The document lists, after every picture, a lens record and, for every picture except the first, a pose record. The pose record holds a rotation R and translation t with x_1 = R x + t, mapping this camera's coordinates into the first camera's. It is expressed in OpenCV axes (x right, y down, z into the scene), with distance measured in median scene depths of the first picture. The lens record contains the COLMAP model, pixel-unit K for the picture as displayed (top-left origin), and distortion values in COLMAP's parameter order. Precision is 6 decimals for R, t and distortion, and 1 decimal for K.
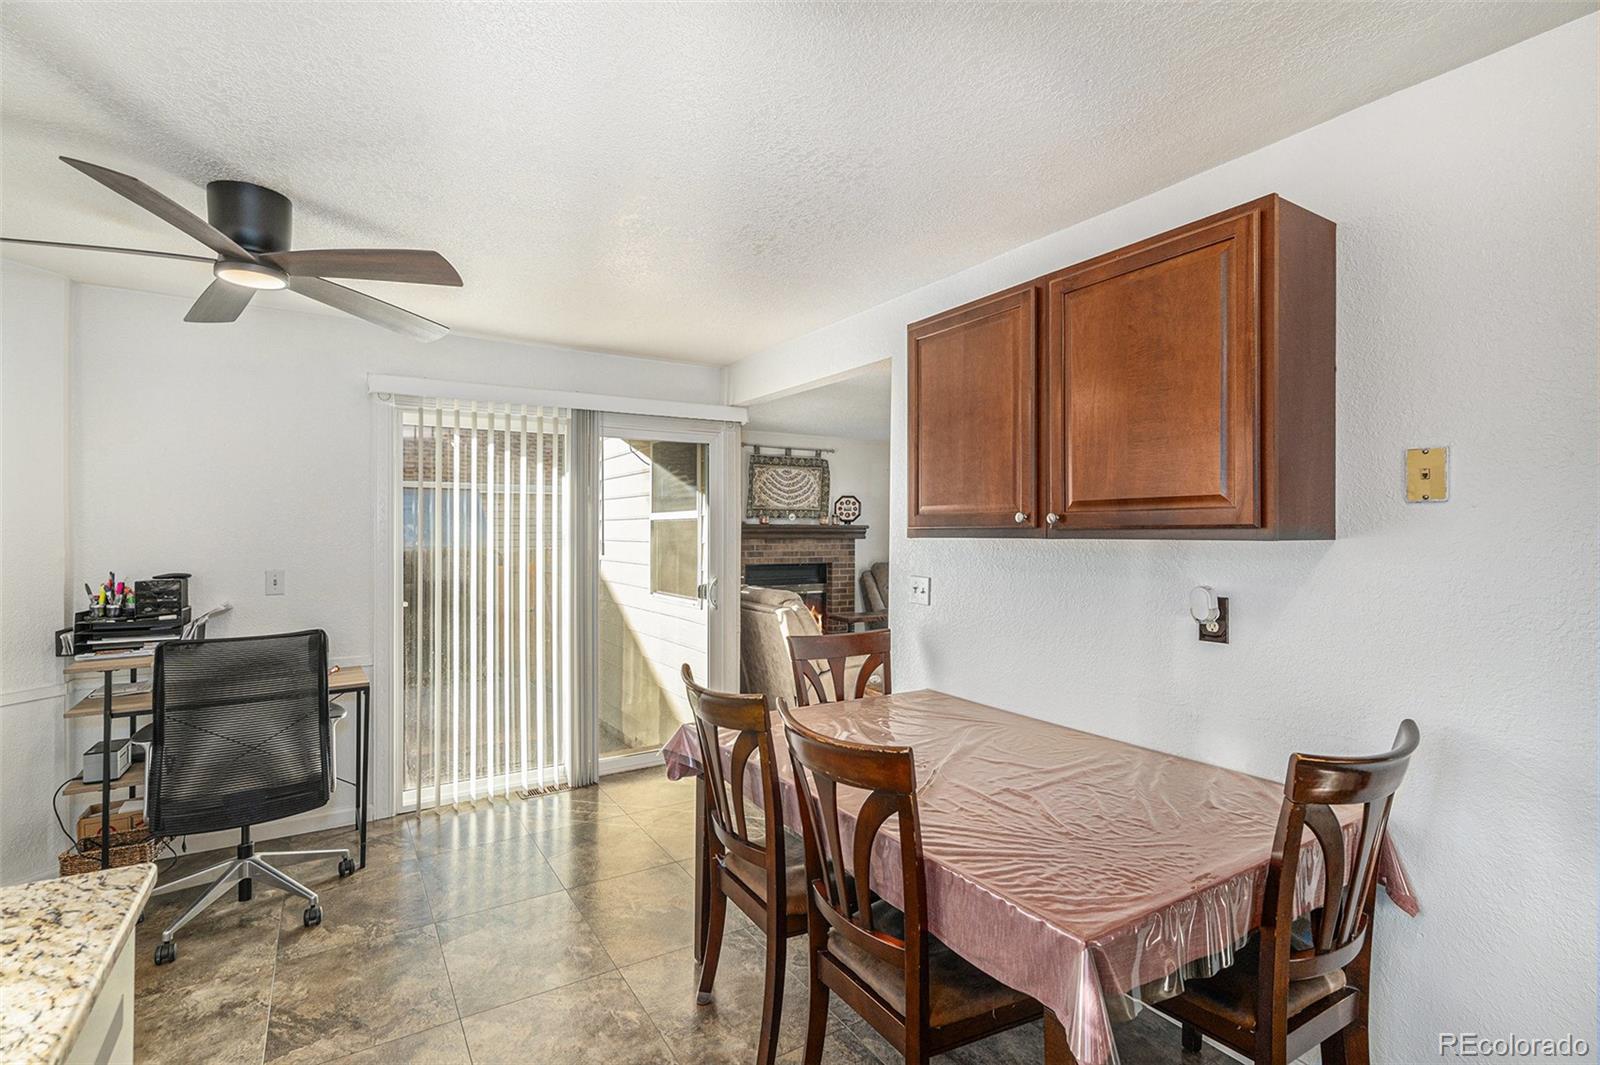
lens RADIAL K [[752.9, 0, 798.4], [0, 752.9, 530.6], [0, 0, 1]] dist [0.003984, 0.000044]
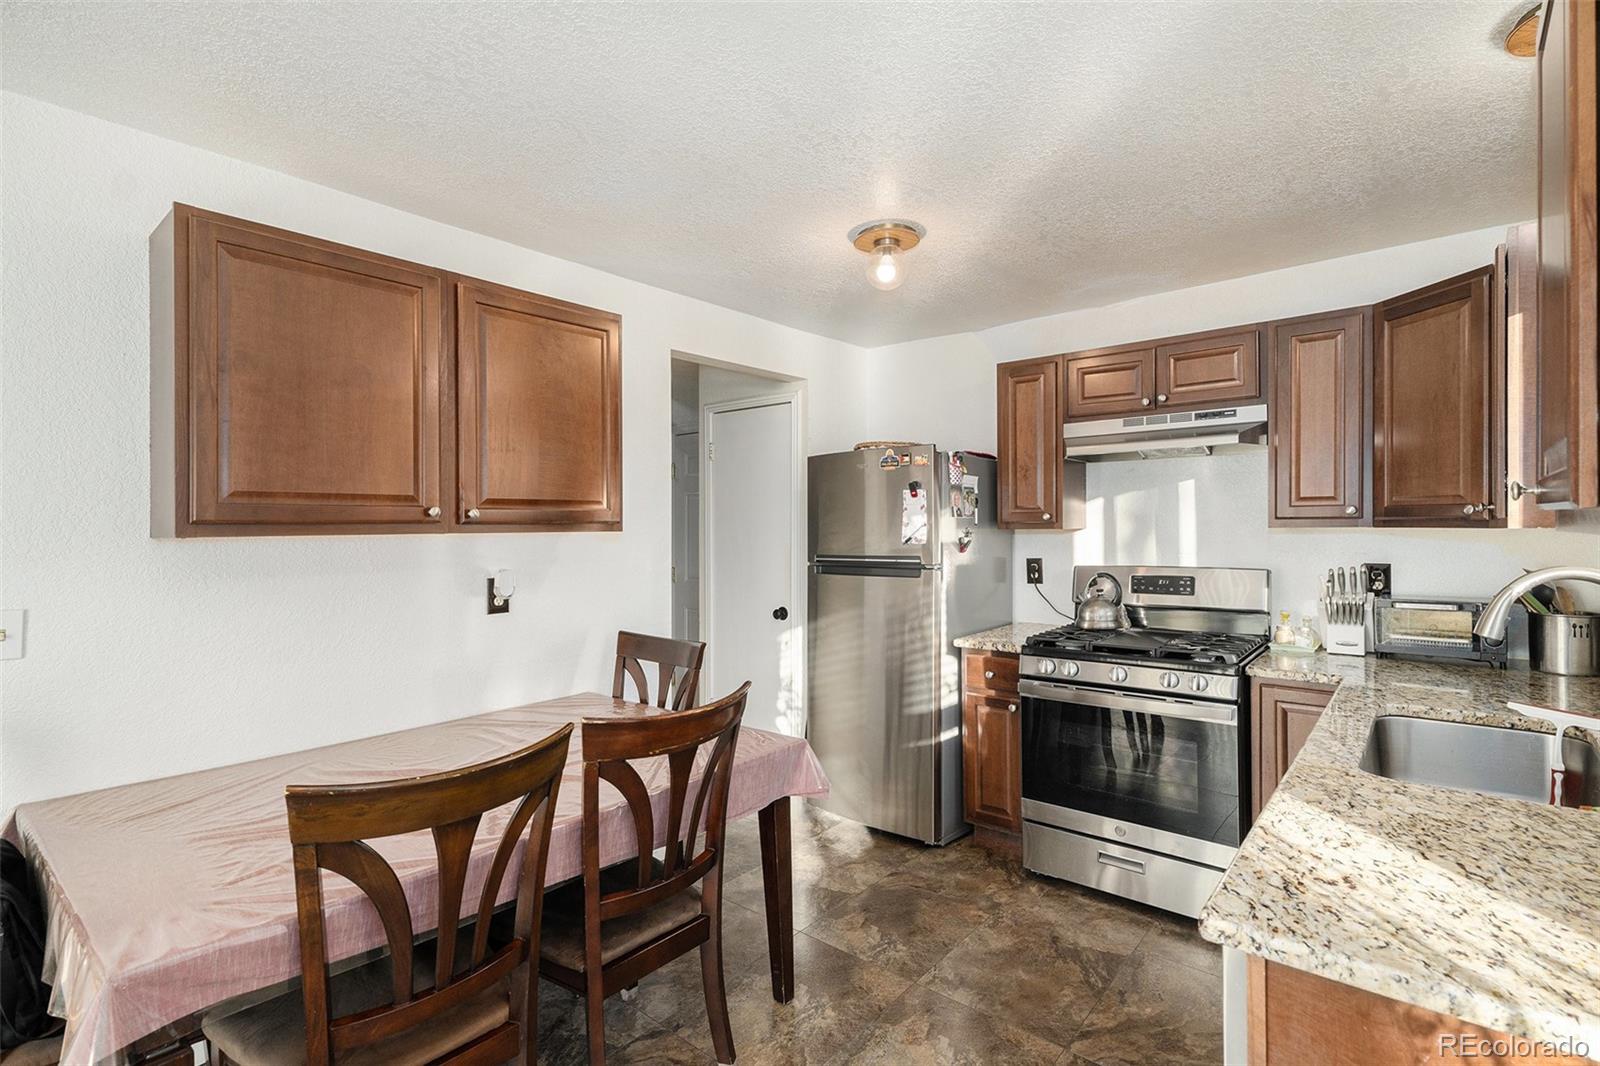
lens RADIAL K [[752.9, 0, 803.1], [0, 752.9, 528.1], [0, 0, 1]] dist [0.003984, 0.000044]
pose [[-0.310038, -0.001493, 0.950723, -1.635957], [0.000177, 0.999999, 0.001628, 0.005537], [-0.950724, 0.000673, -0.310038, 1.818347]]
